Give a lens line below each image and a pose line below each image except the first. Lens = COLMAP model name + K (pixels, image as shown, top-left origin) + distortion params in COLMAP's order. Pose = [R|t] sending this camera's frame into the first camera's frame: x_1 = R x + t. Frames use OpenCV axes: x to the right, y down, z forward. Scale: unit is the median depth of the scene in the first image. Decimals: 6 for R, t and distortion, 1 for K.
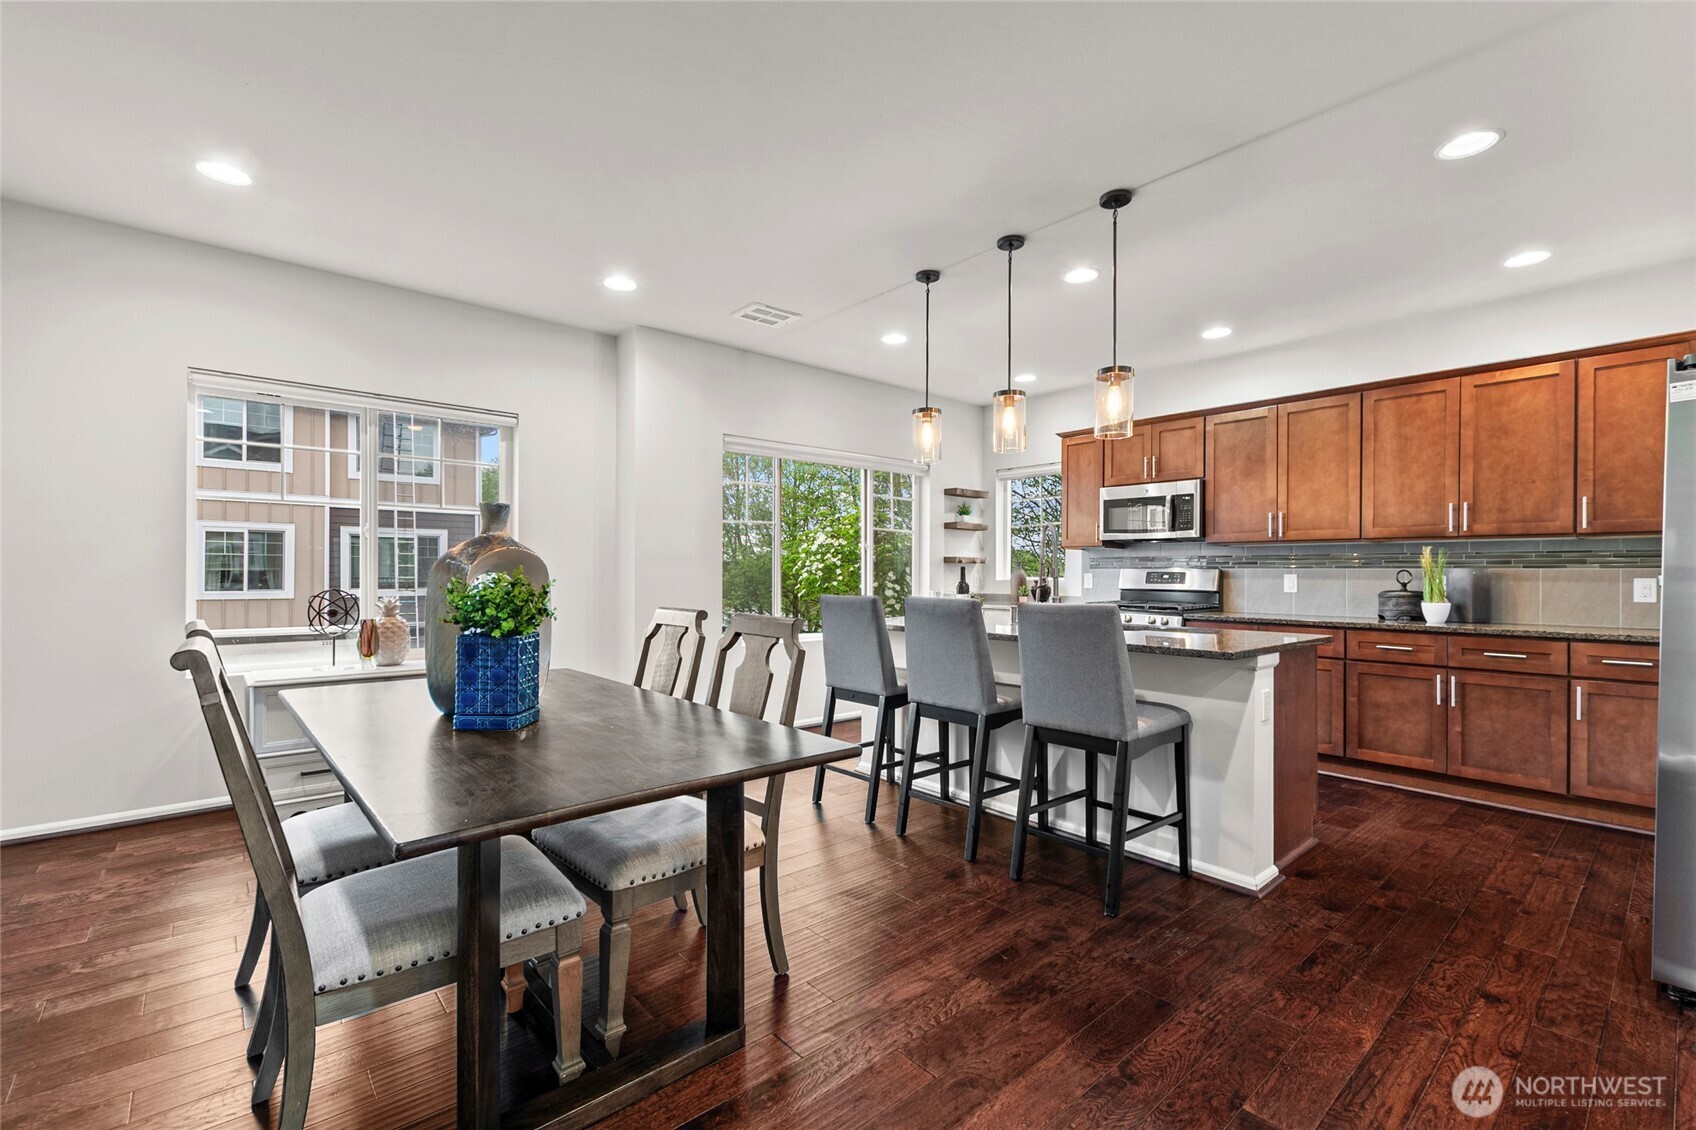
lens RADIAL K [[736.7, 0, 836.1], [0, 736.7, 571.1], [0, 0, 1]] dist [0.004577, -0.000682]
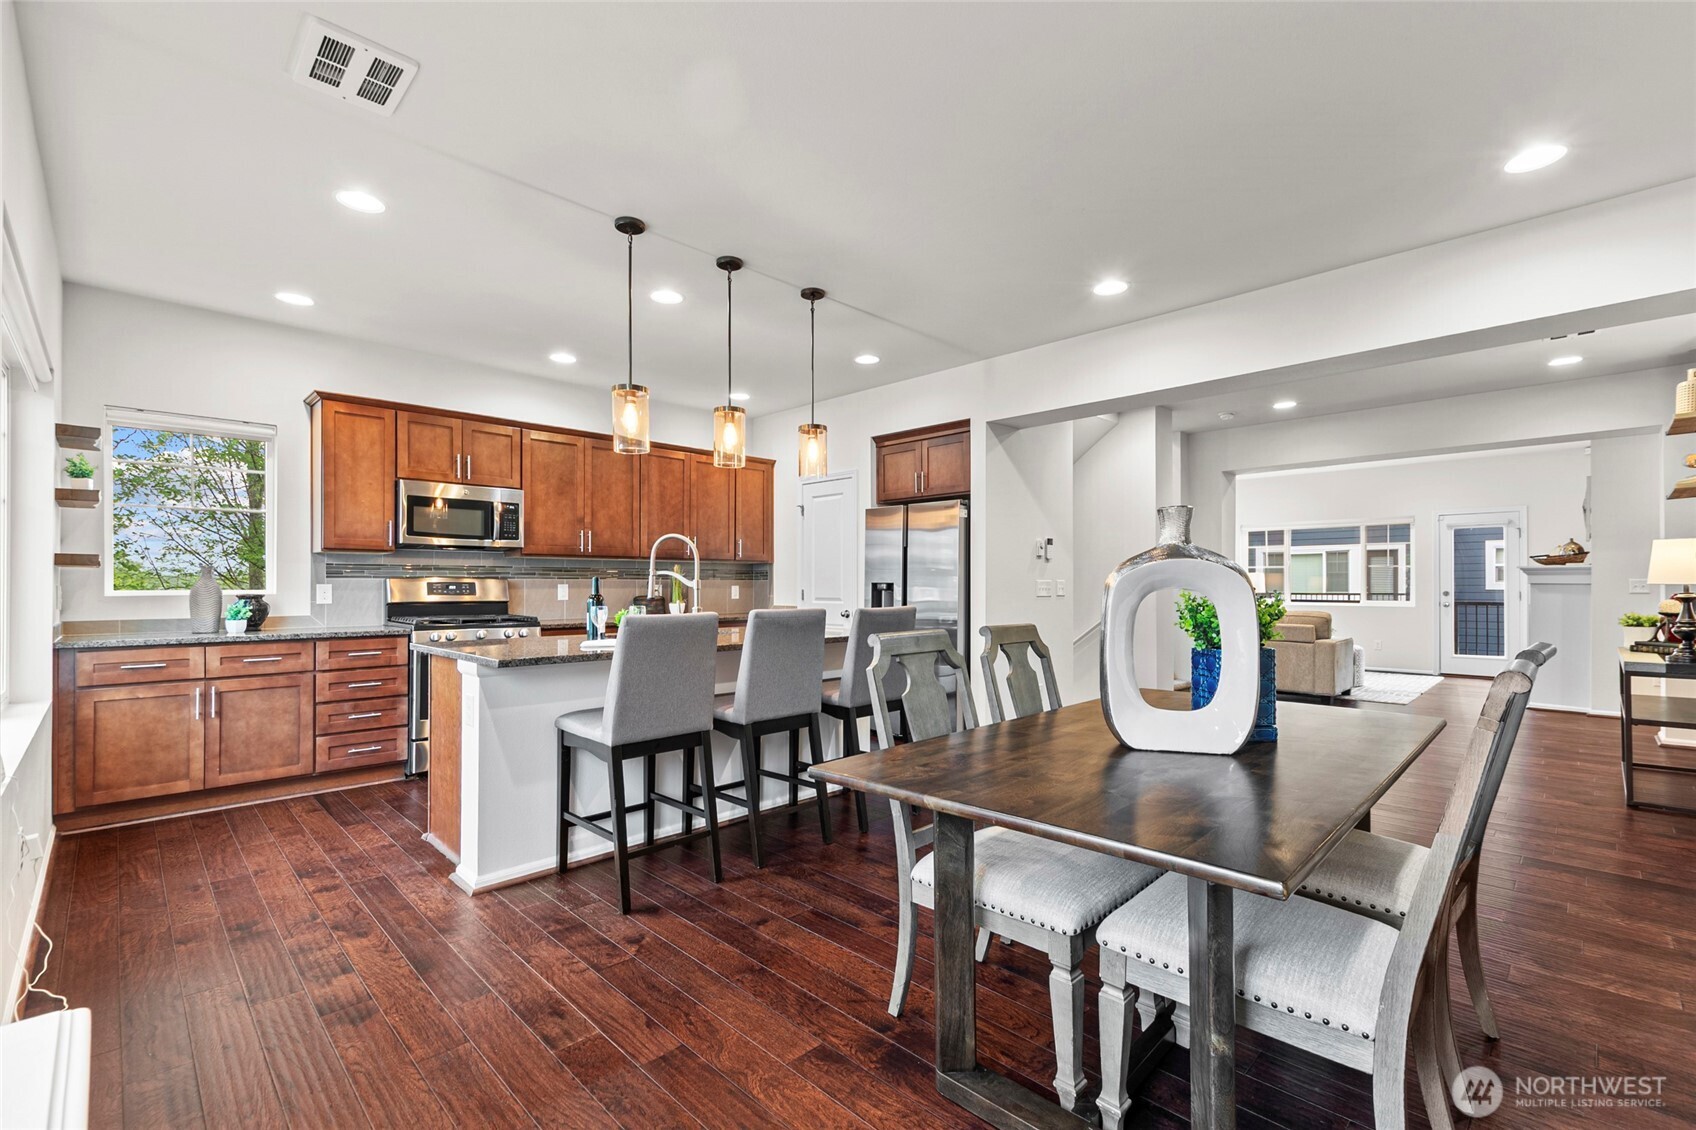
lens RADIAL K [[736.7, 0, 853.8], [0, 736.7, 580.6], [0, 0, 1]] dist [0.004577, -0.000682]
pose [[-0.061152, 0.002093, 0.998126, -0.581014], [-0.001289, 0.999997, -0.002175, 0.000361], [-0.998128, -0.001420, -0.061149, 0.652940]]
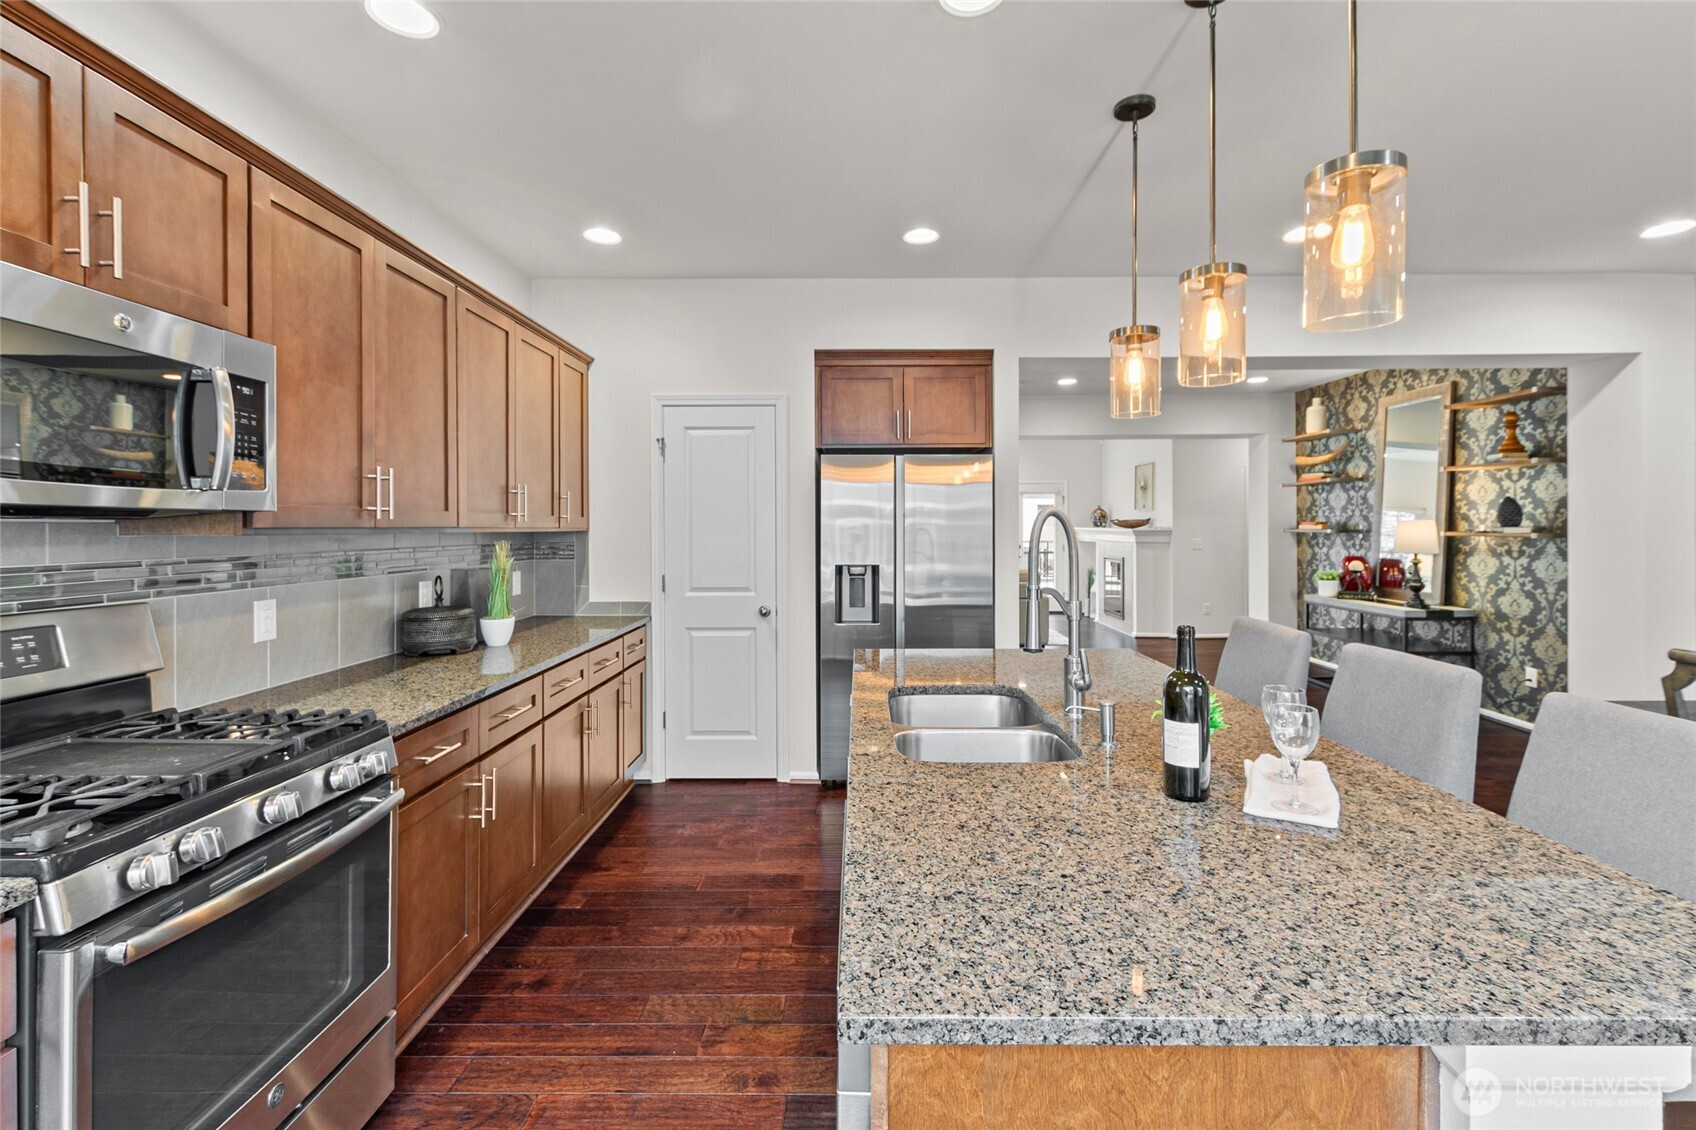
lens RADIAL K [[736.7, 0, 841.6], [0, 736.7, 528.6], [0, 0, 1]] dist [0.004577, -0.000682]
pose [[-0.741845, -0.006251, 0.670542, 0.063425], [-0.002835, 0.999977, 0.006186, -0.043945], [-0.670565, 0.002688, -0.741846, 1.154970]]
